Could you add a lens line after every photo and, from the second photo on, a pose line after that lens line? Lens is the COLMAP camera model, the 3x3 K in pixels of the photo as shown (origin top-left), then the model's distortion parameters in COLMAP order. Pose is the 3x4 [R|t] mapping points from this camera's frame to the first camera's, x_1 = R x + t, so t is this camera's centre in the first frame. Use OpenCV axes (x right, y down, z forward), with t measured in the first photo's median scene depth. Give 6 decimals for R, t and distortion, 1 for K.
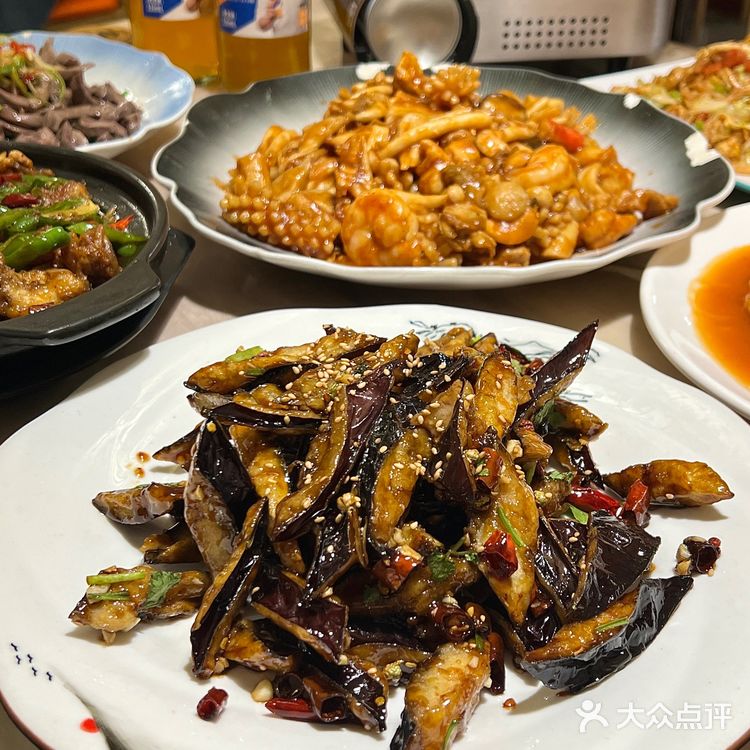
lens RADIAL K [[1217.3, 0, 376.0], [0, 1217.3, 375.8], [0, 0, 1]] dist [0.122513, 0.000000]
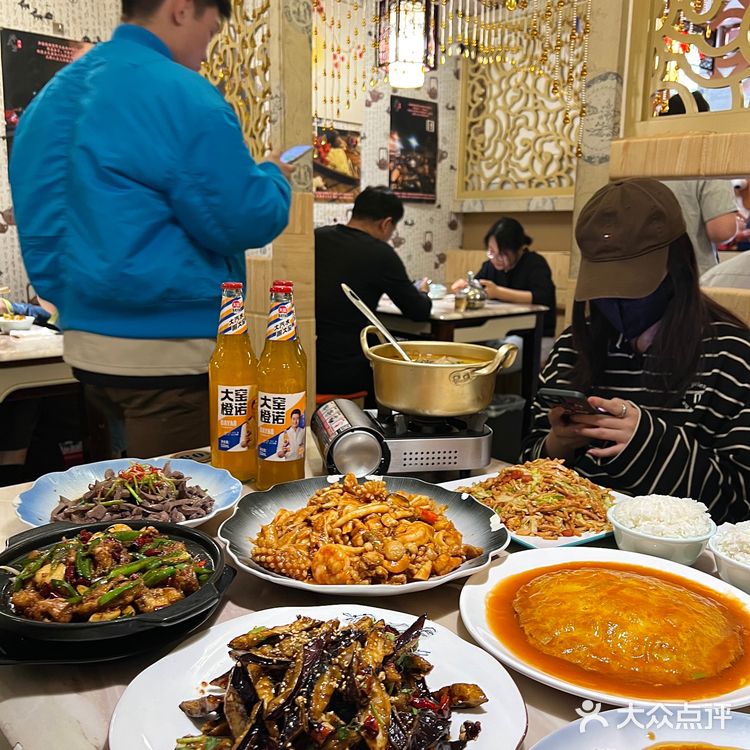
lens RADIAL K [[729.4, 0, 376.7], [0, 729.4, 373.7], [0, 0, 1]] dist [0.017372, 0.000000]
pose [[0.999303, 0.008180, 0.036416, 0.032956], [0.005346, 0.934262, -0.356547, 0.013881], [-0.036939, 0.356493, 0.933568, -0.231923]]
